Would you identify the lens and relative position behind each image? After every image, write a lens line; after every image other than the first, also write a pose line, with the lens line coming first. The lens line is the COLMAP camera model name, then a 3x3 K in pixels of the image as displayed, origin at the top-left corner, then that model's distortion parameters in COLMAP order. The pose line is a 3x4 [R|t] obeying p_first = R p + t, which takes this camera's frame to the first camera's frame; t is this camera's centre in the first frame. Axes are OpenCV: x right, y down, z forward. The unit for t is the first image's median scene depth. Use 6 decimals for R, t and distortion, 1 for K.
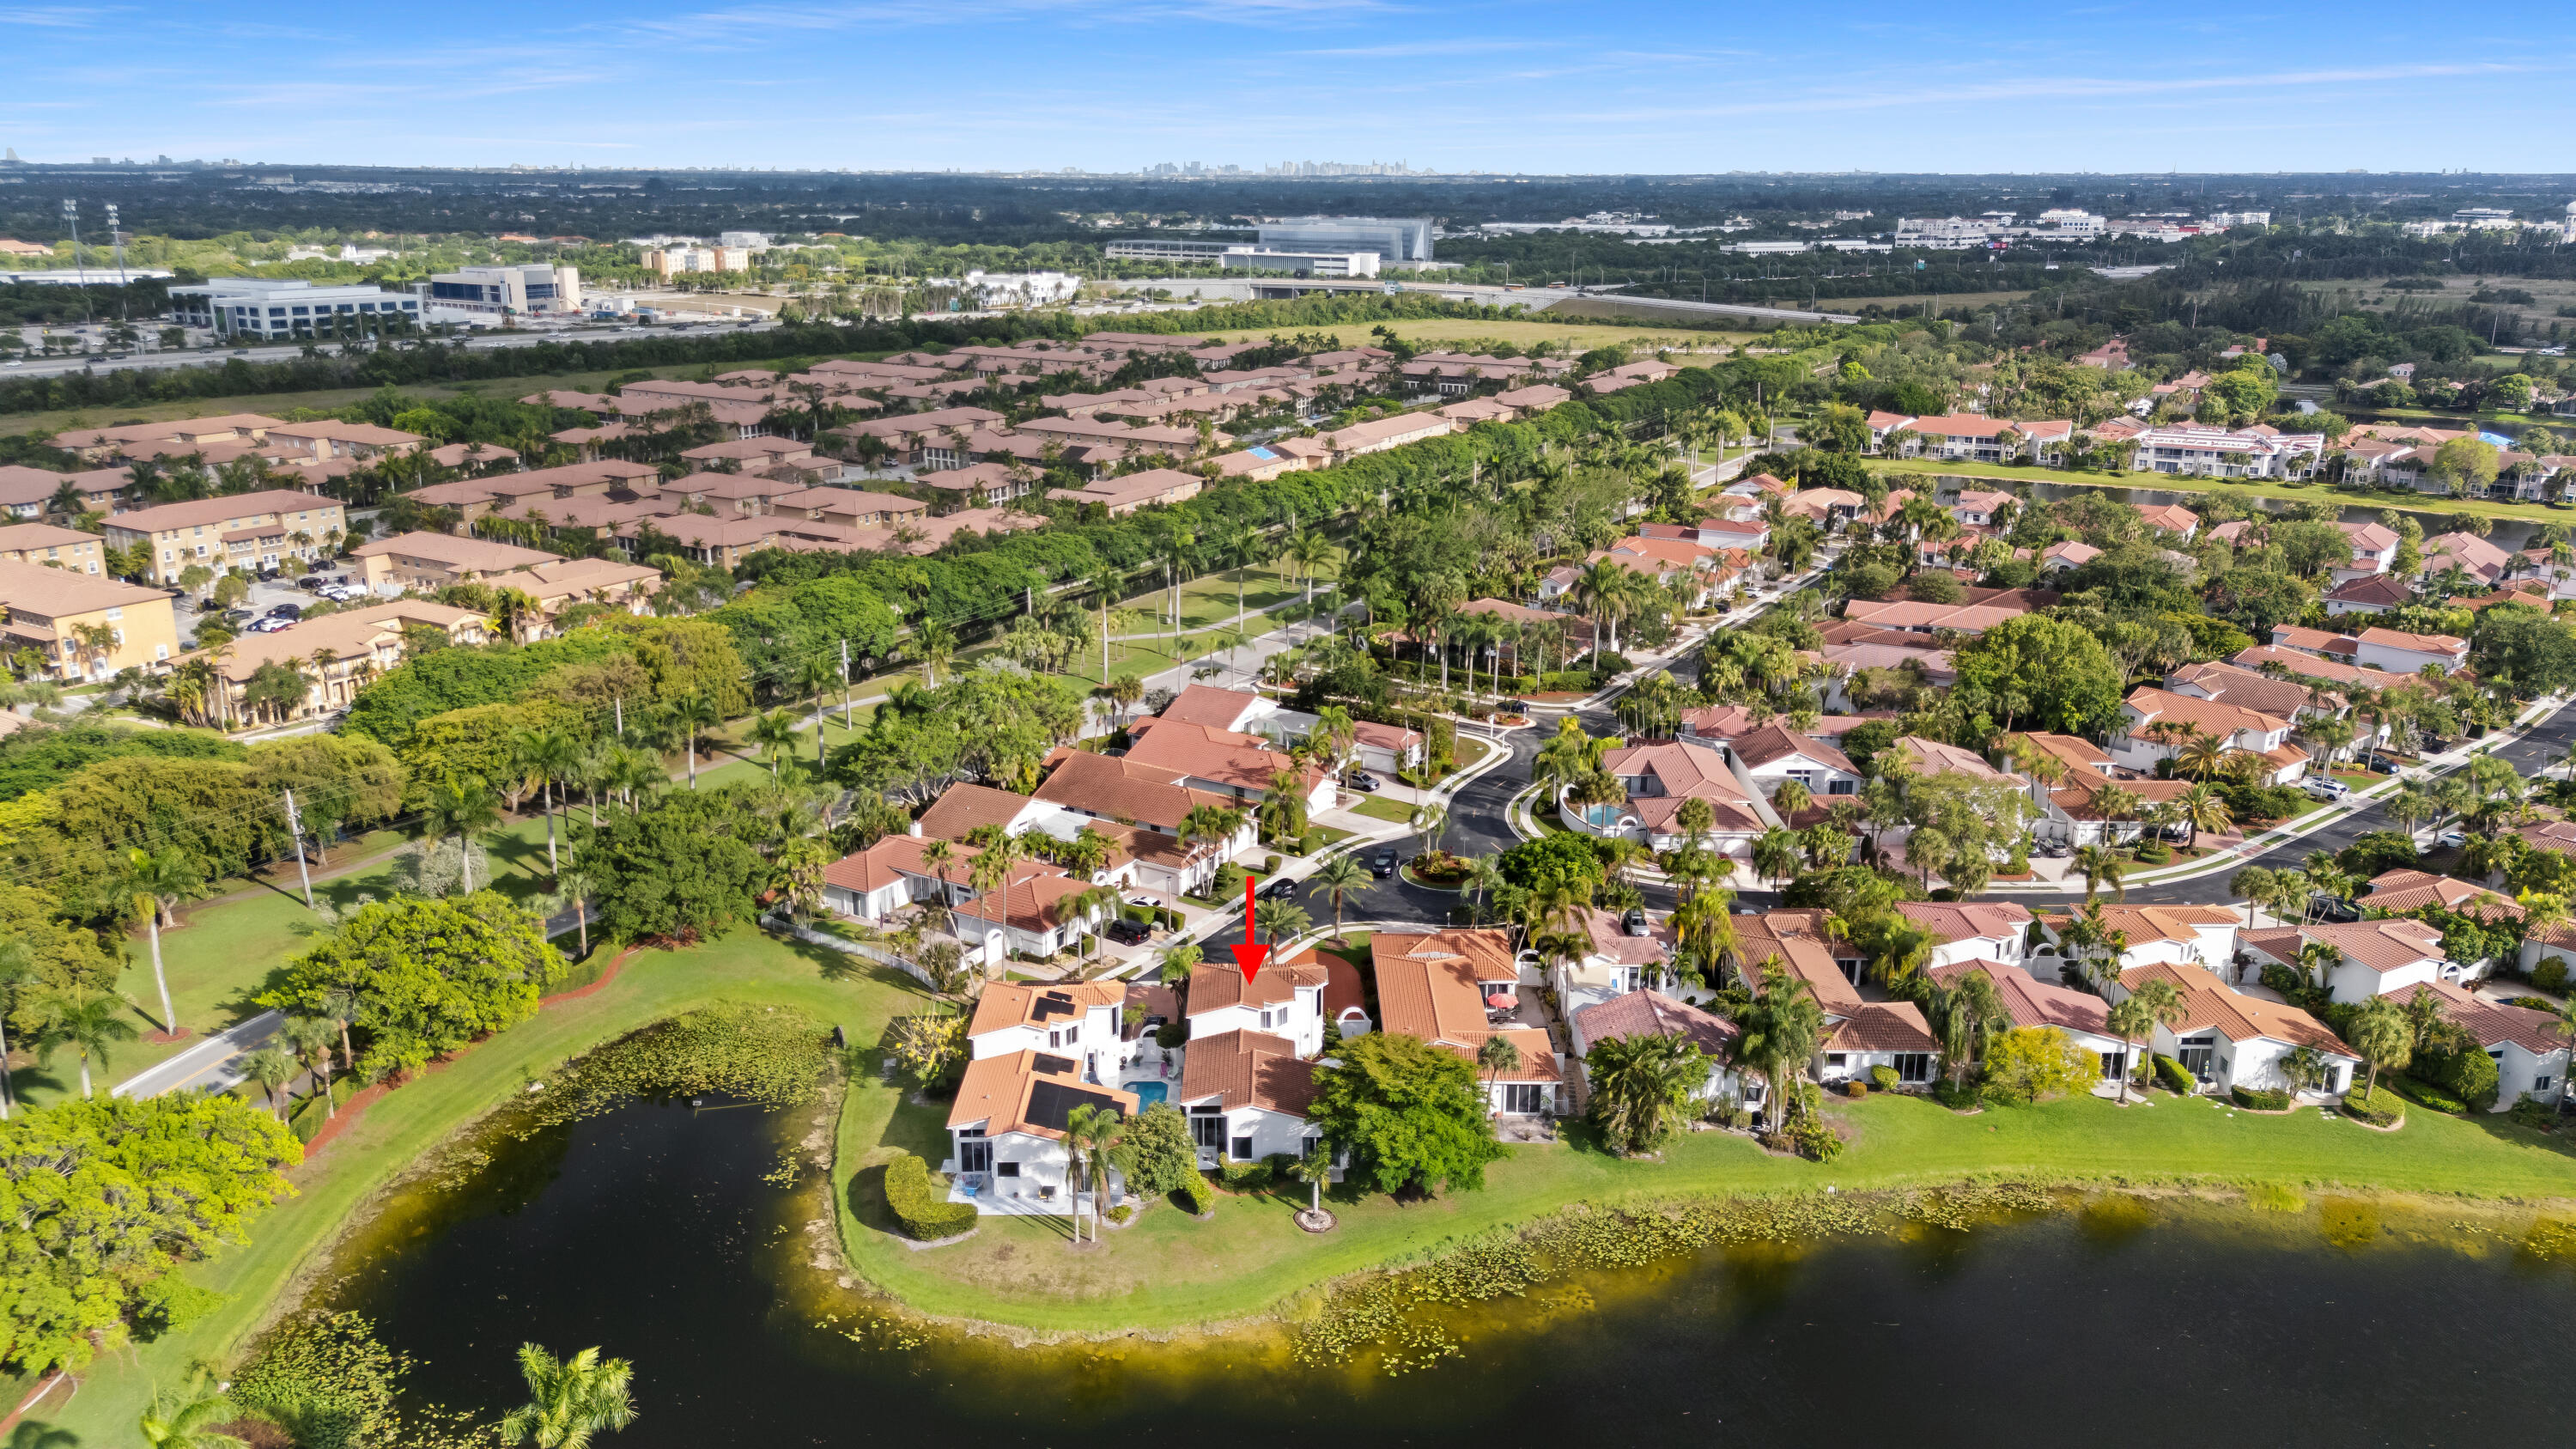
lens RADIAL K [[1900.2, 0, 1288.0], [0, 1900.2, 724.5], [0, 0, 1]] dist [0.099373, -0.136735]
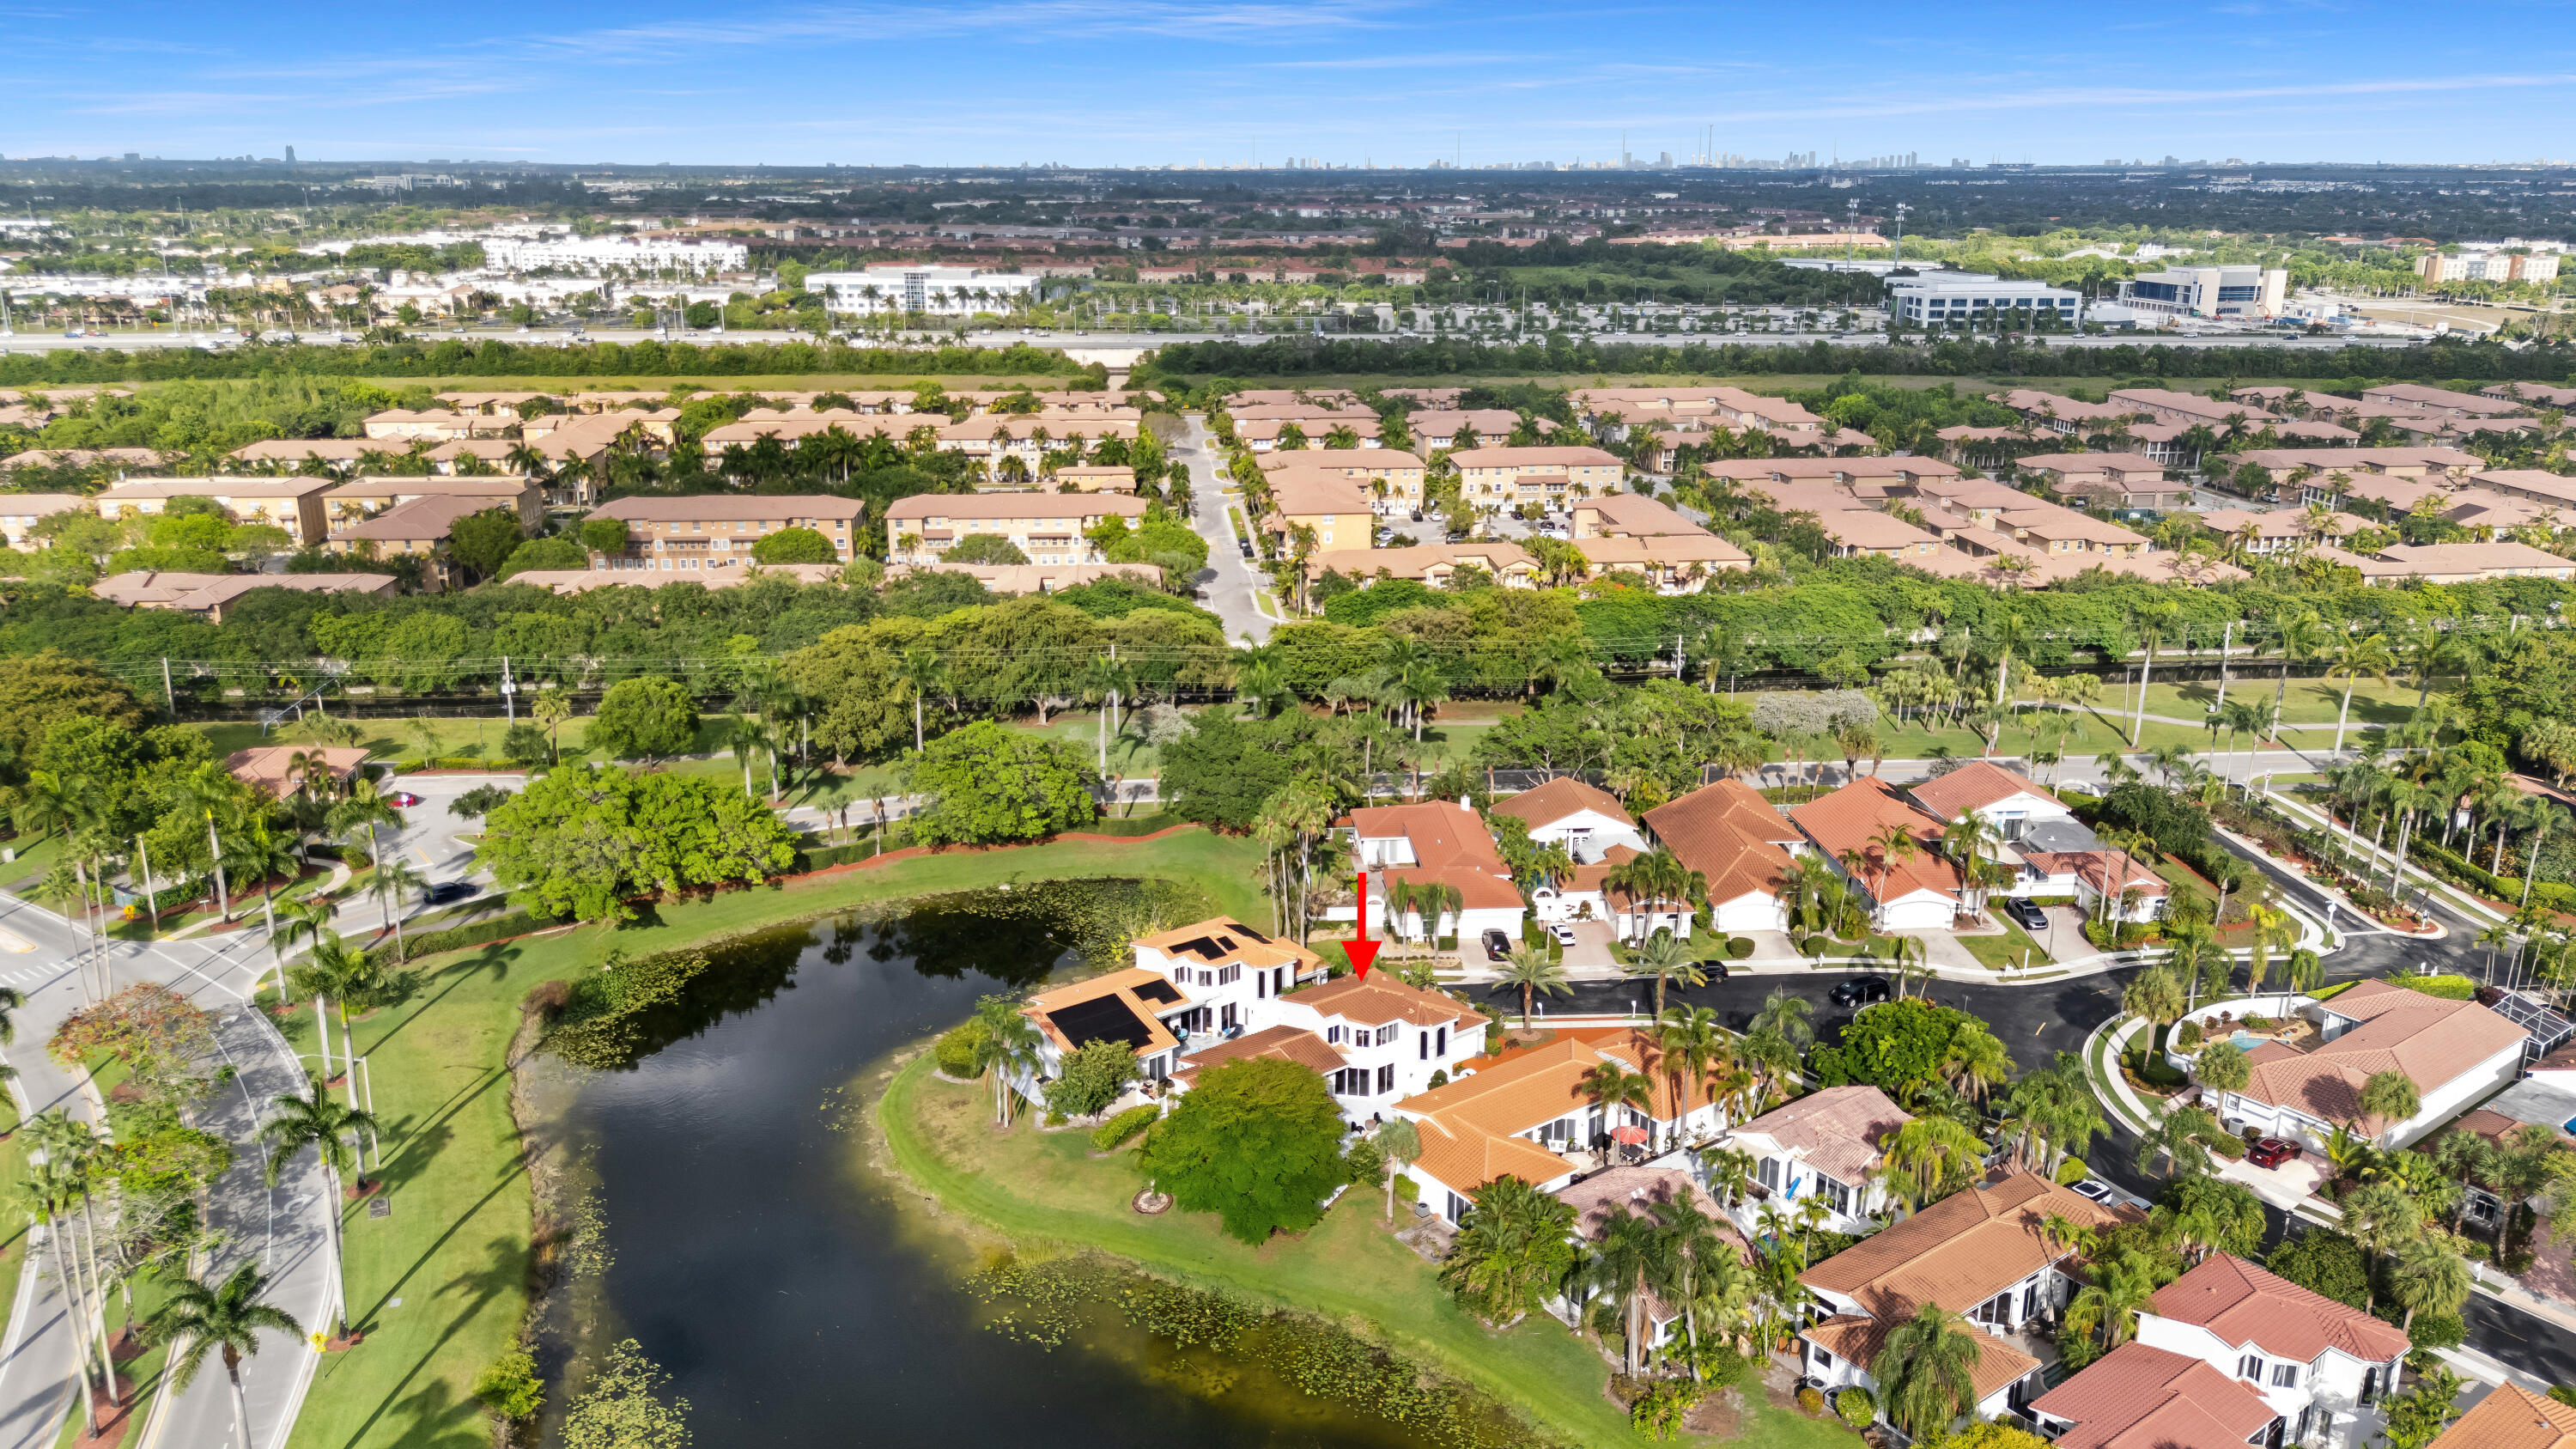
lens RADIAL K [[1900.2, 0, 1288.0], [0, 1900.2, 724.5], [0, 0, 1]] dist [0.099373, -0.136735]
pose [[0.586897, 0.222795, -0.778405, 0.151563], [-0.222436, 0.968771, 0.109570, -0.021730], [0.778508, 0.108839, 0.618126, 0.076979]]
